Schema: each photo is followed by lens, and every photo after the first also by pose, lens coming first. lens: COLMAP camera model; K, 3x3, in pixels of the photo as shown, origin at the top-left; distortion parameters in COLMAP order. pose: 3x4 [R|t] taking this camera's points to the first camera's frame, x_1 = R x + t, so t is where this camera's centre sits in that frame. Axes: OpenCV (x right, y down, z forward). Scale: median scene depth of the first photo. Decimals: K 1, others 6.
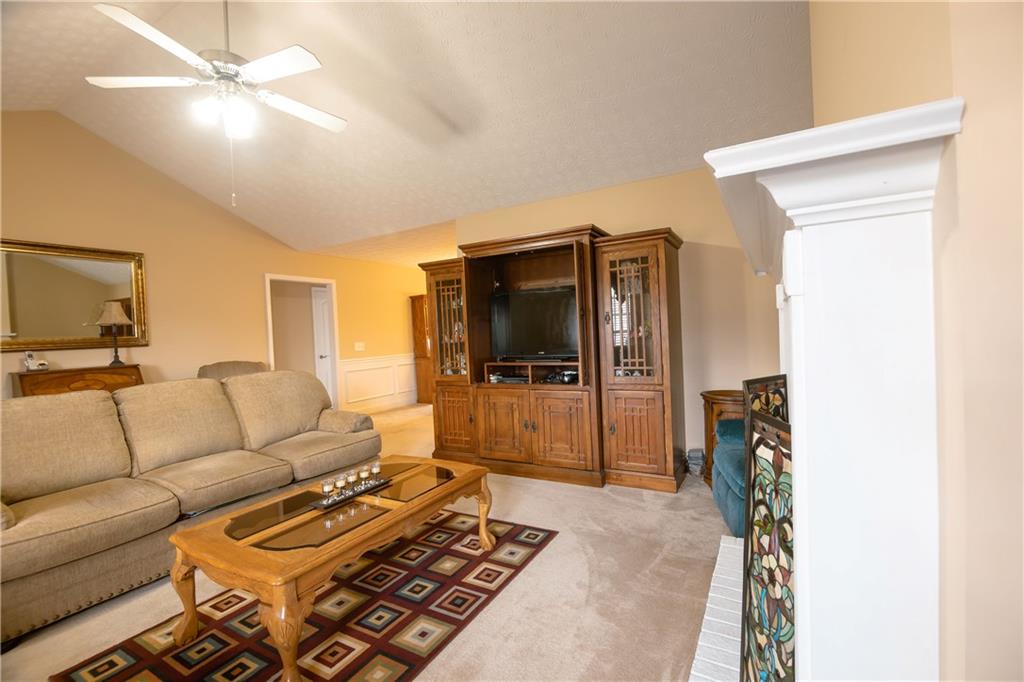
lens RADIAL K [[436.0, 0, 527.9], [0, 436.0, 336.3], [0, 0, 1]] dist [-0.012503, -0.001883]
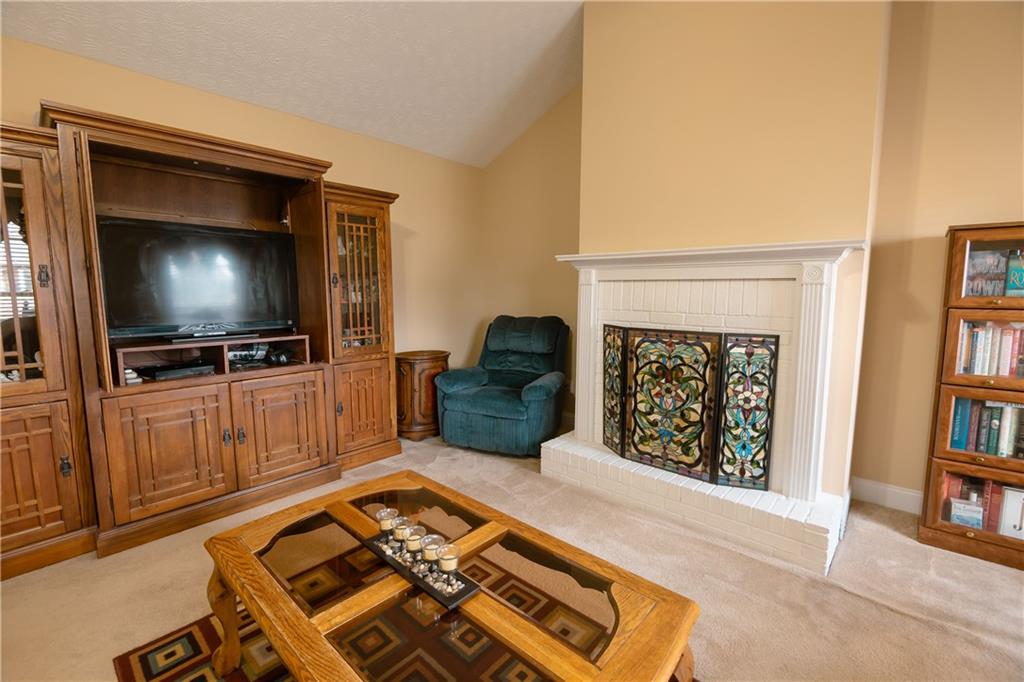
lens RADIAL K [[436.0, 0, 508.9], [0, 436.0, 339.5], [0, 0, 1]] dist [-0.012503, -0.001883]
pose [[0.235200, -0.059226, 0.970141, -0.573901], [0.002884, 0.998180, 0.060239, 0.023397], [-0.971943, -0.011370, 0.234943, 0.482115]]
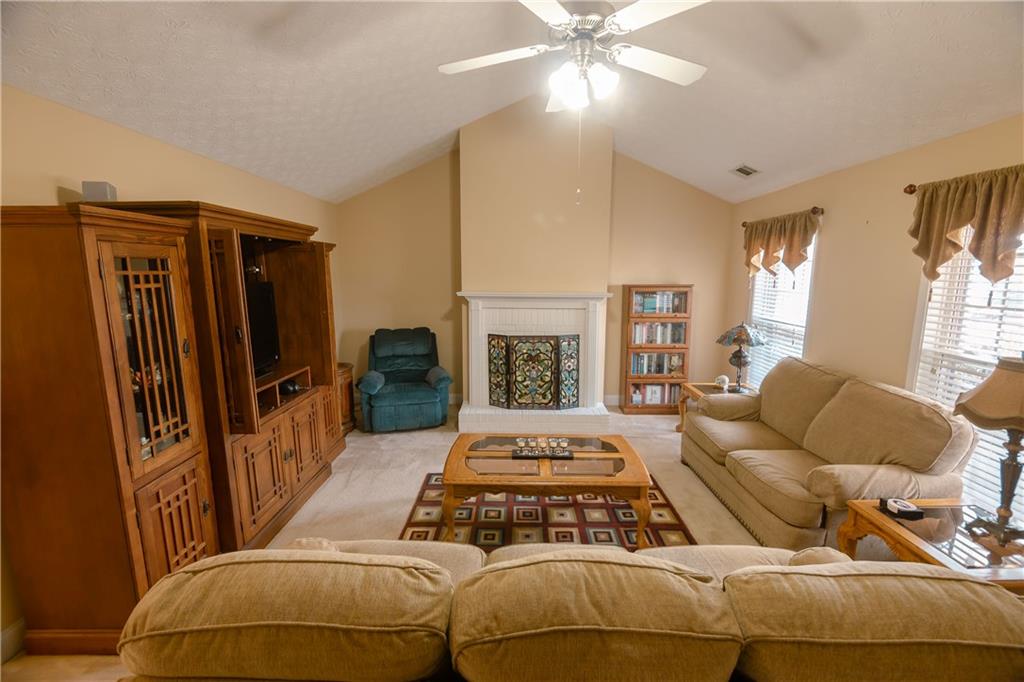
lens RADIAL K [[436.0, 0, 507.0], [0, 436.0, 336.9], [0, 0, 1]] dist [-0.012503, -0.001883]
pose [[-0.467032, -0.091483, 0.879495, -0.965634], [0.032229, 0.992212, 0.120322, -0.108774], [-0.883653, 0.084540, -0.460446, 1.082286]]
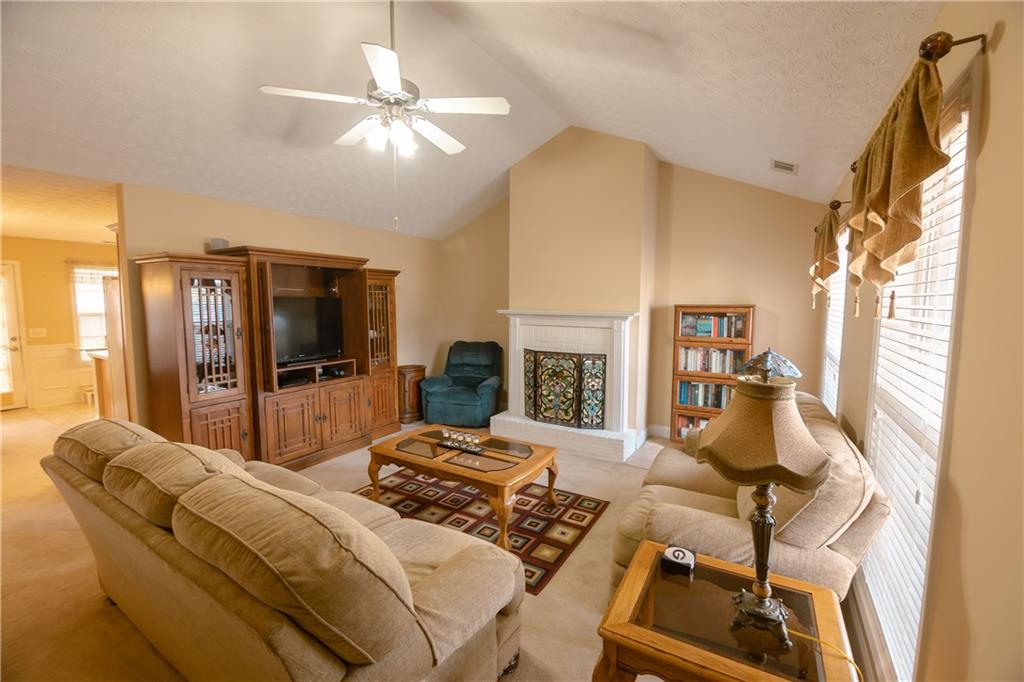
lens RADIAL K [[436.0, 0, 508.0], [0, 436.0, 336.2], [0, 0, 1]] dist [-0.012503, -0.001883]
pose [[0.050892, -0.037827, 0.997988, -1.219540], [0.012522, 0.999228, 0.037236, -0.053420], [-0.998626, 0.010602, 0.051327, 0.479350]]
